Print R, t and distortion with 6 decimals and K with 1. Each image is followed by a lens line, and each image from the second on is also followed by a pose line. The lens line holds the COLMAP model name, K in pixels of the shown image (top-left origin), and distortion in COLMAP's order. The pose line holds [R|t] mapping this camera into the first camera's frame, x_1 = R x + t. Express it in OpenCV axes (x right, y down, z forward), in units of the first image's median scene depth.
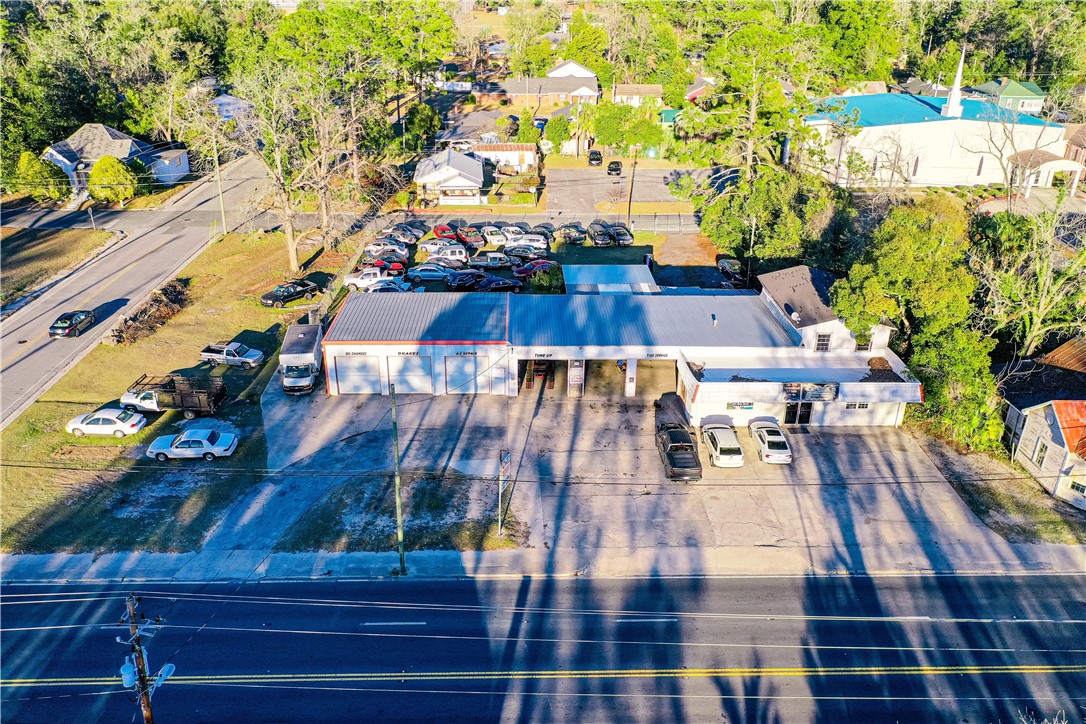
lens RADIAL K [[857.6, 0, 543.0], [0, 857.6, 362.0], [0, 0, 1]] dist [0.011205, -0.001071]
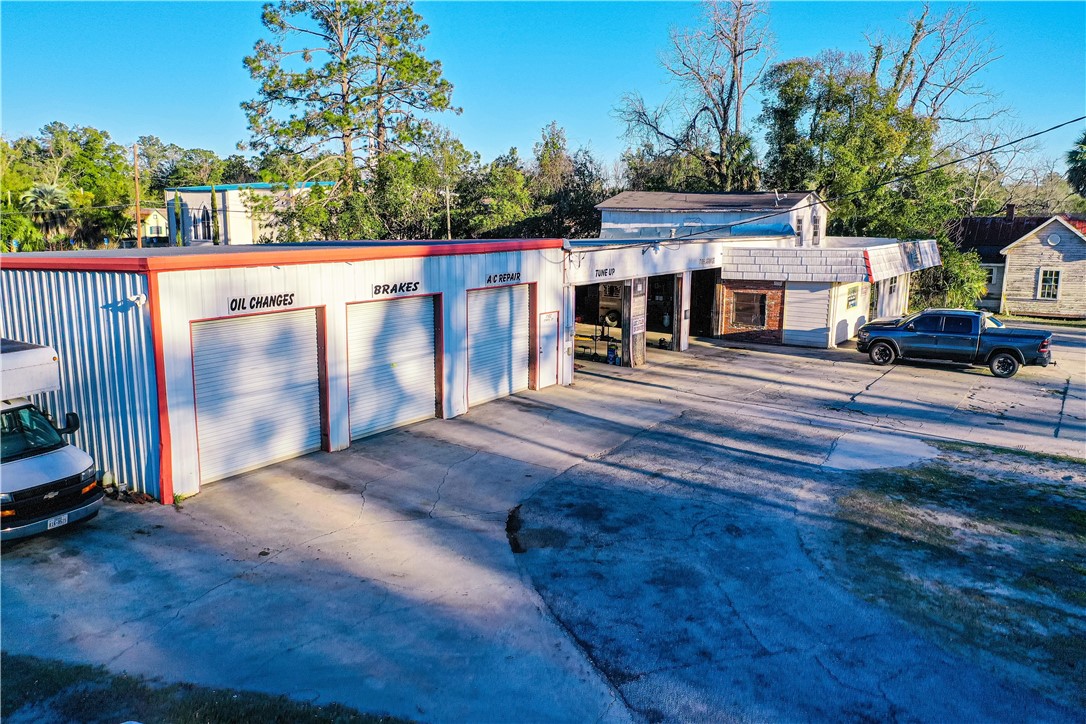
lens RADIAL K [[857.6, 0, 543.0], [0, 857.6, 362.0], [0, 0, 1]] dist [0.011205, -0.001071]
pose [[0.569385, -0.144904, 0.809199, -0.389559], [0.347626, 0.934444, -0.077272, 0.059317], [-0.744954, 0.325297, 0.582431, 0.783044]]
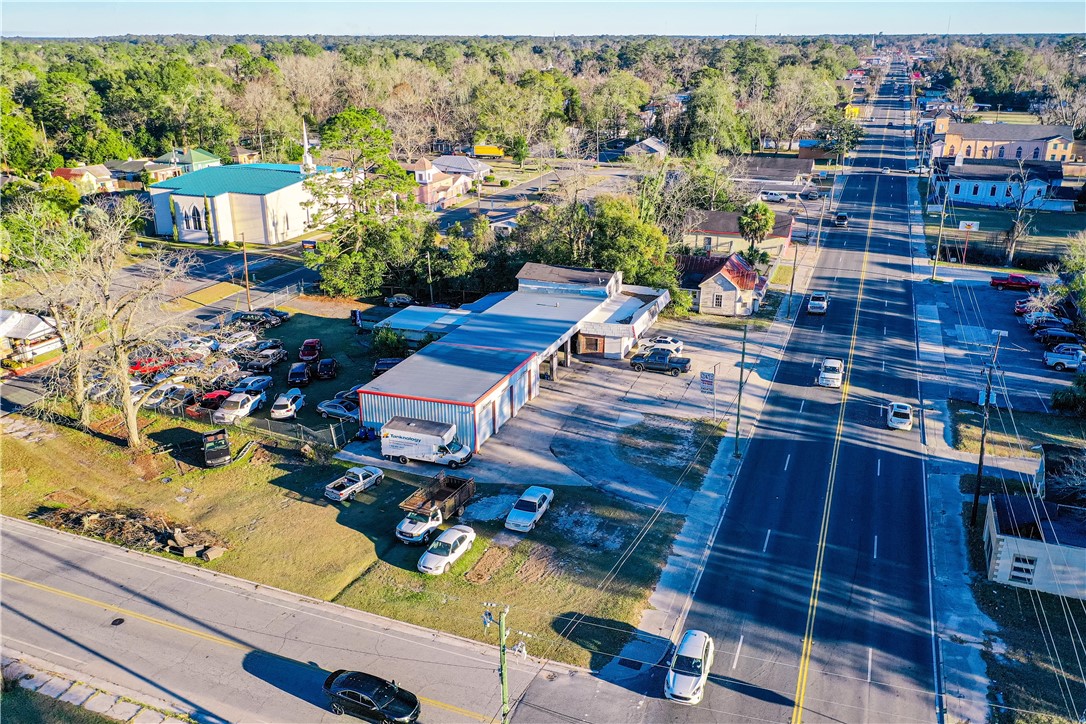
lens RADIAL K [[877.6, 0, 543.0], [0, 877.6, 362.0], [0, 0, 1]] dist [0.013231, -0.005641]
pose [[0.384232, -0.326437, 0.863600, -1.184249], [0.397806, 0.902655, 0.164208, -0.223966], [-0.833137, 0.280451, 0.476687, 0.362333]]
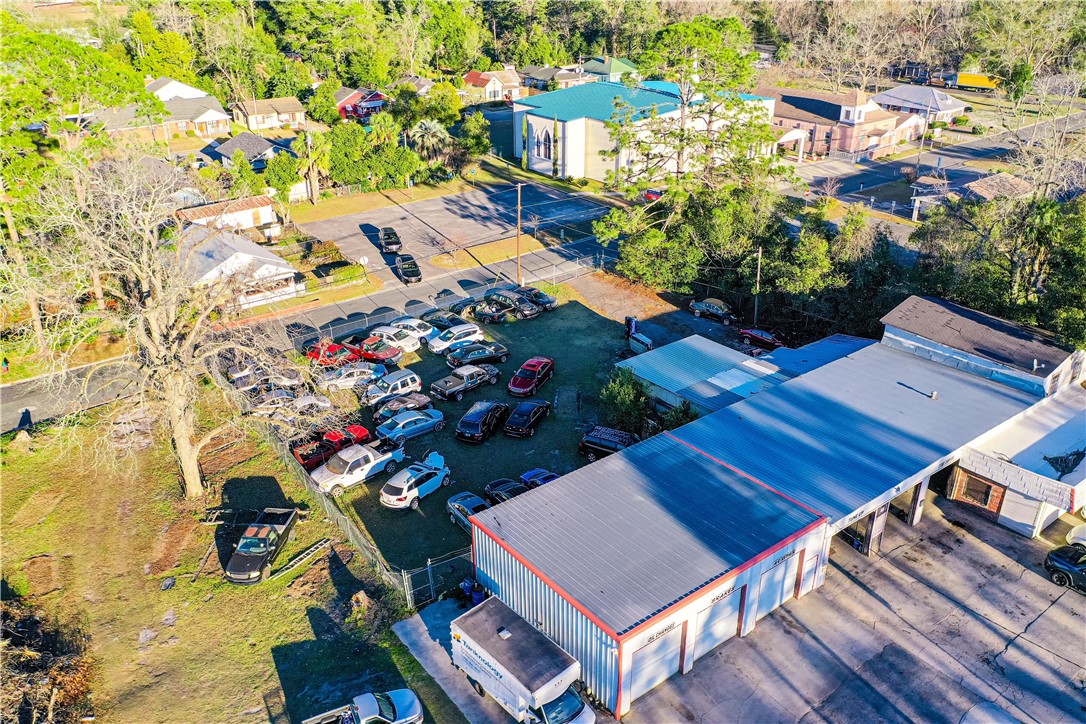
lens RADIAL K [[857.6, 0, 543.0], [0, 857.6, 362.0], [0, 0, 1]] dist [0.011205, -0.001071]
pose [[0.807651, -0.268002, 0.525238, -0.535469], [0.261578, 0.961144, 0.088198, -0.255405], [-0.528467, 0.066157, 0.846372, 0.543242]]
